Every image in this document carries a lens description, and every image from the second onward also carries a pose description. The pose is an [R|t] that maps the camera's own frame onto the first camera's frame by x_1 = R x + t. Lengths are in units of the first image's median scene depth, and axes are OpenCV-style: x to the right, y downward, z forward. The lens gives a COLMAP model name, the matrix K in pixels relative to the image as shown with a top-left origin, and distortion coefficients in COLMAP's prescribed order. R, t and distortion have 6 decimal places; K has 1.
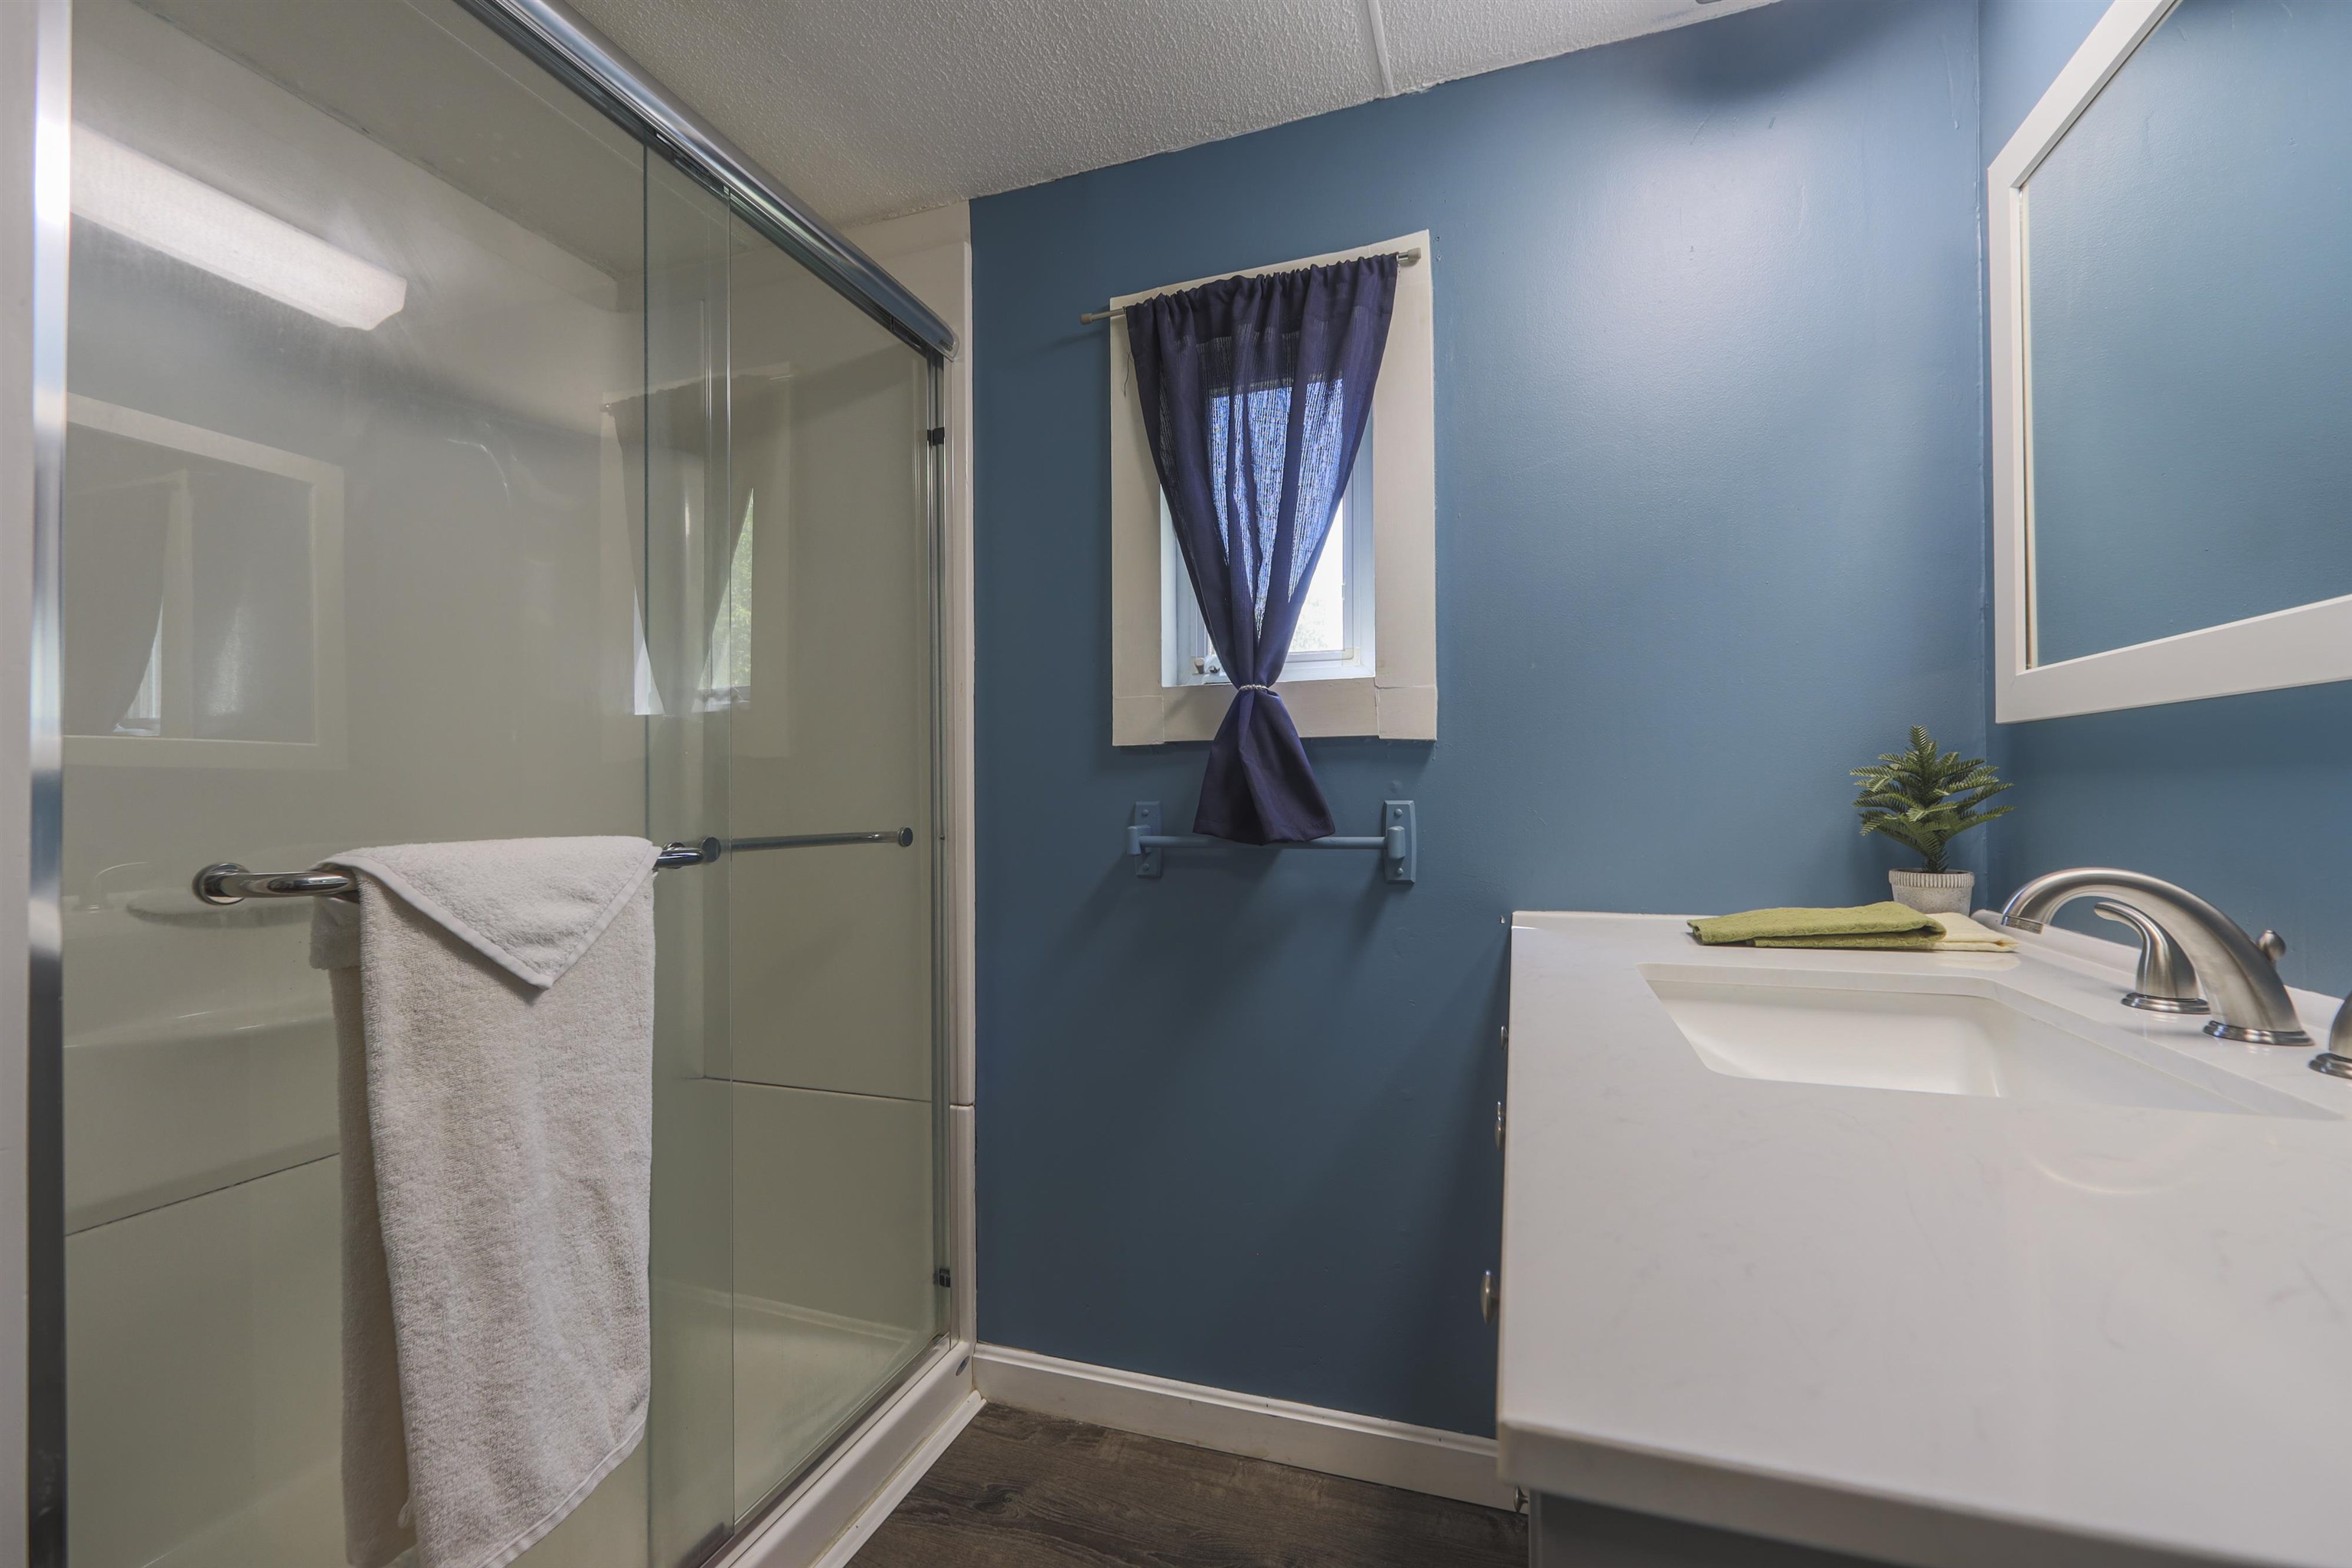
lens RADIAL K [[972.1, 0, 1181.9], [0, 972.1, 789.9], [0, 0, 1]] dist [-0.000524, 0.001125]
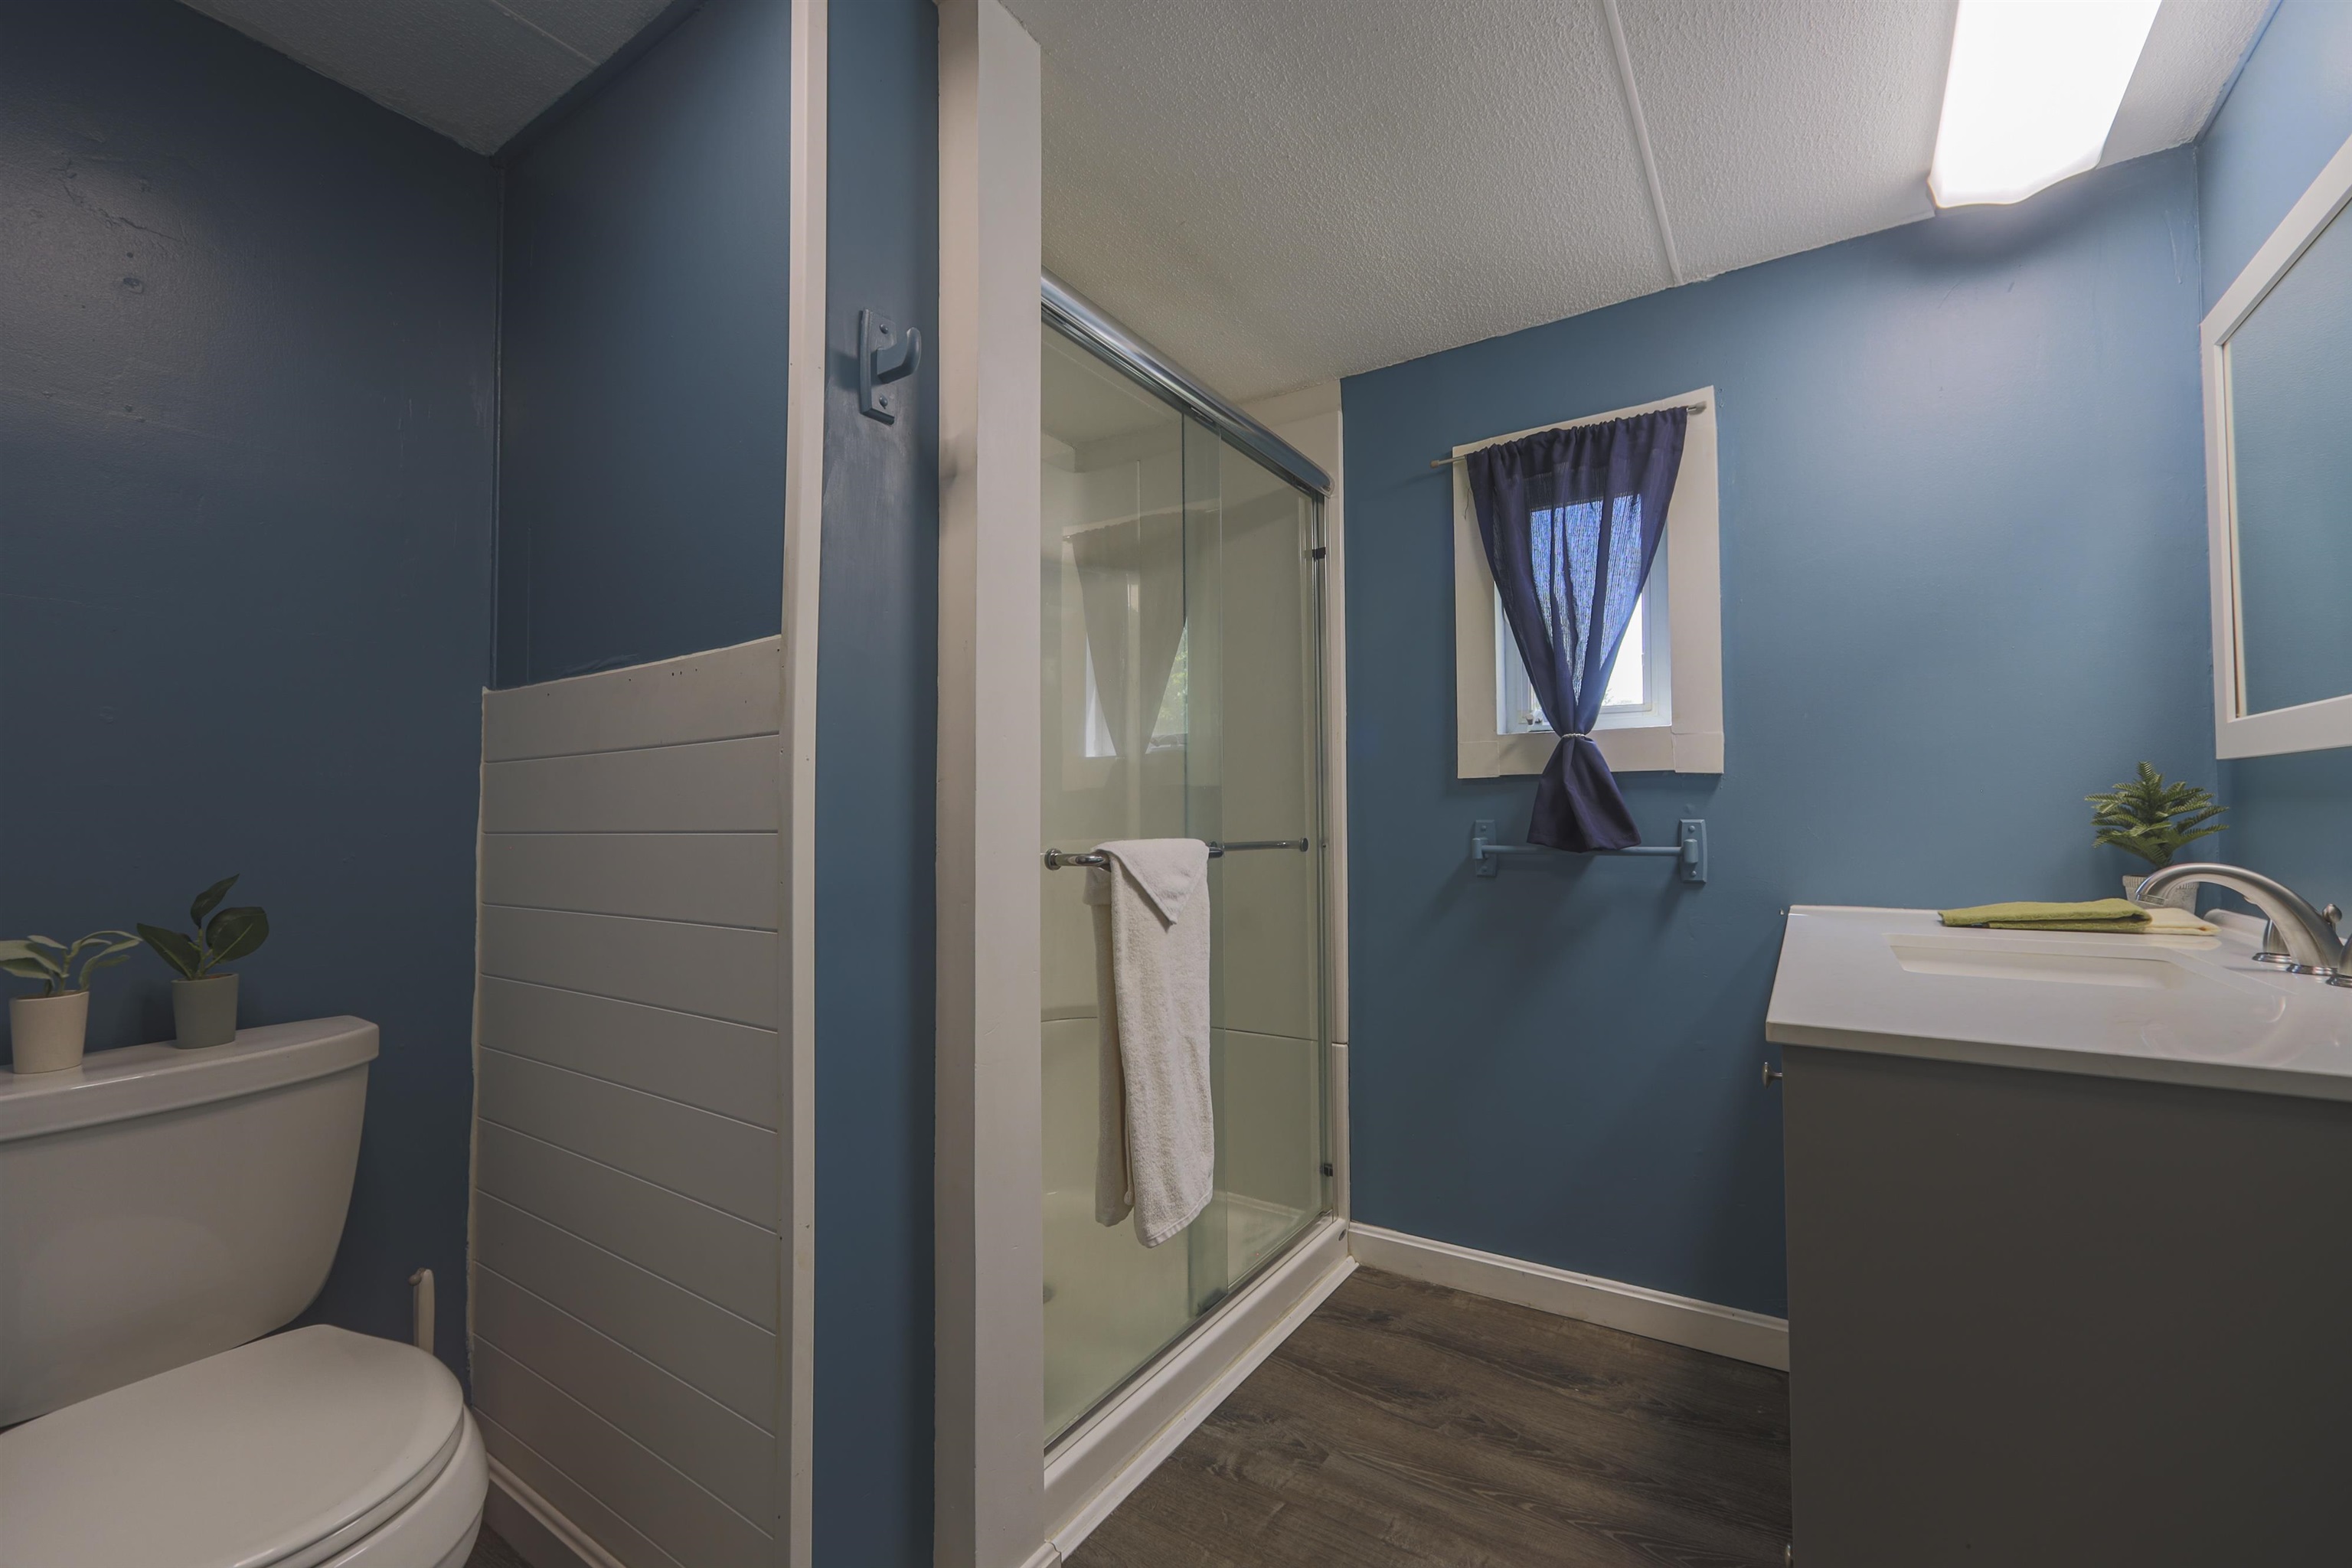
lens RADIAL K [[972.1, 0, 1181.9], [0, 972.1, 789.9], [0, 0, 1]] dist [-0.000524, 0.001125]
pose [[0.971257, -0.004410, -0.237991, -0.133898], [-0.000388, 0.999798, -0.020110, -0.002275], [0.238031, 0.019625, 0.971059, -0.439629]]
